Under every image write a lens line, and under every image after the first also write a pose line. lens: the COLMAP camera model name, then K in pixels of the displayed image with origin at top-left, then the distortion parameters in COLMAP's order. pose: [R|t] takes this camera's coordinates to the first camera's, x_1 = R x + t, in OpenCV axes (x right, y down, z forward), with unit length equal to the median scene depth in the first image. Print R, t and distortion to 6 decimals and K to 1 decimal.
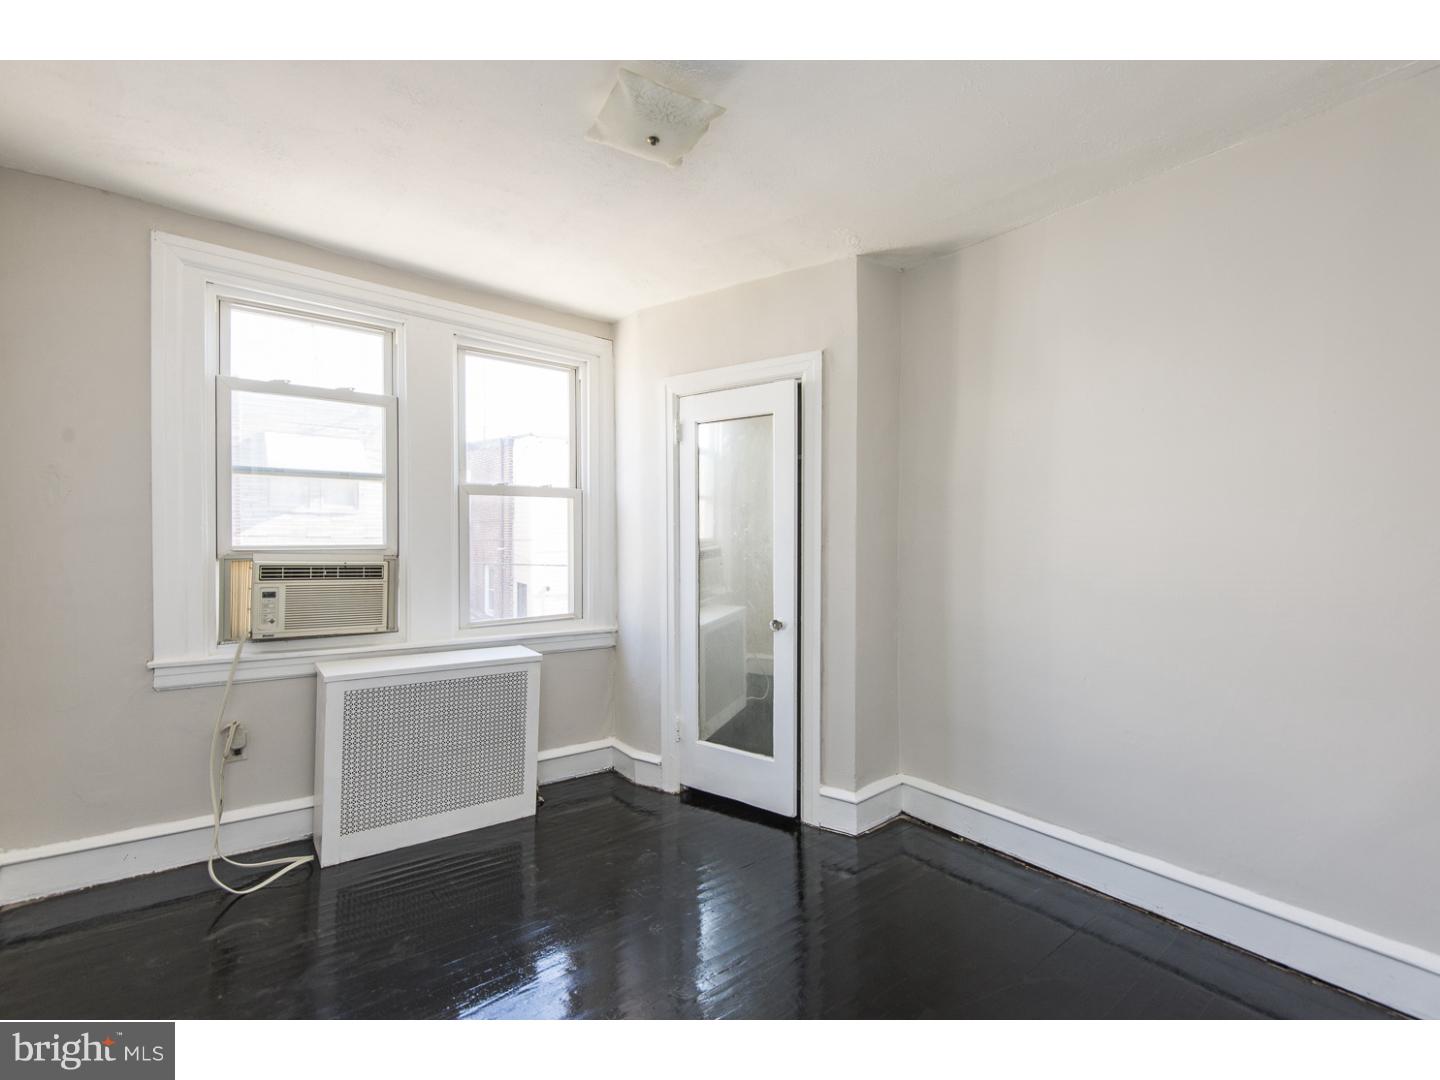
lens RADIAL K [[656.8, 0, 722.9], [0, 656.8, 528.0], [0, 0, 1]] dist [0.018075, -0.011467]
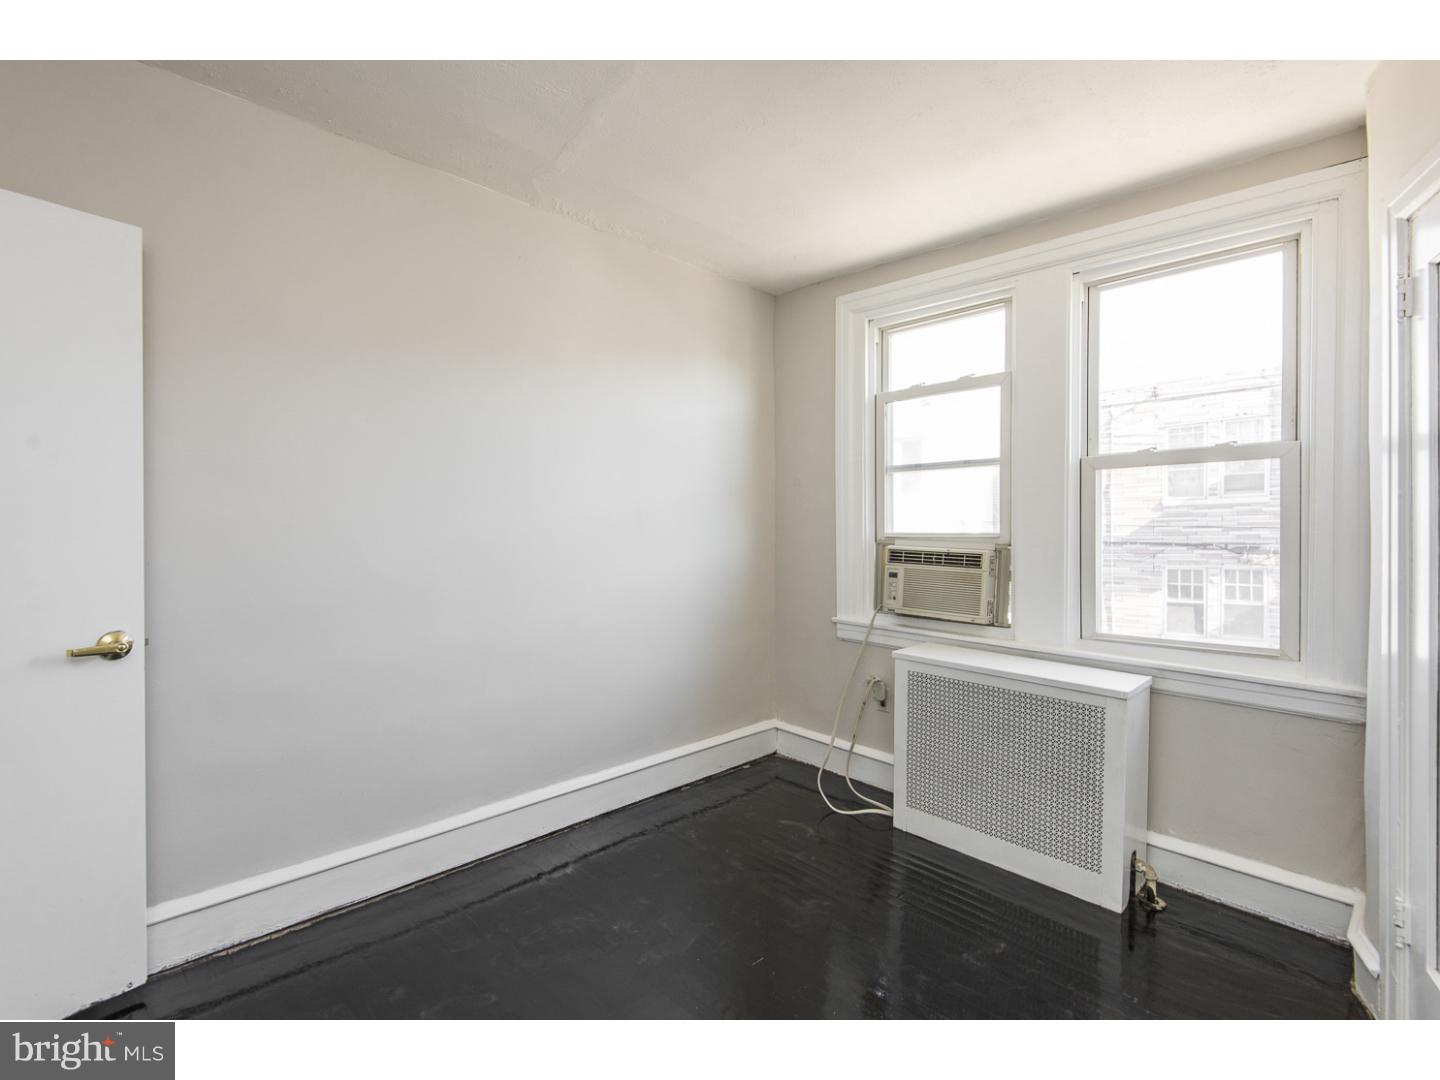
lens RADIAL K [[656.8, 0, 718.7], [0, 656.8, 540.6], [0, 0, 1]] dist [0.018075, -0.011467]
pose [[0.117197, 0.013431, -0.993018, 0.390354], [0.009967, 0.999842, 0.014699, 0.019383], [0.993059, -0.011620, 0.117044, 0.522104]]
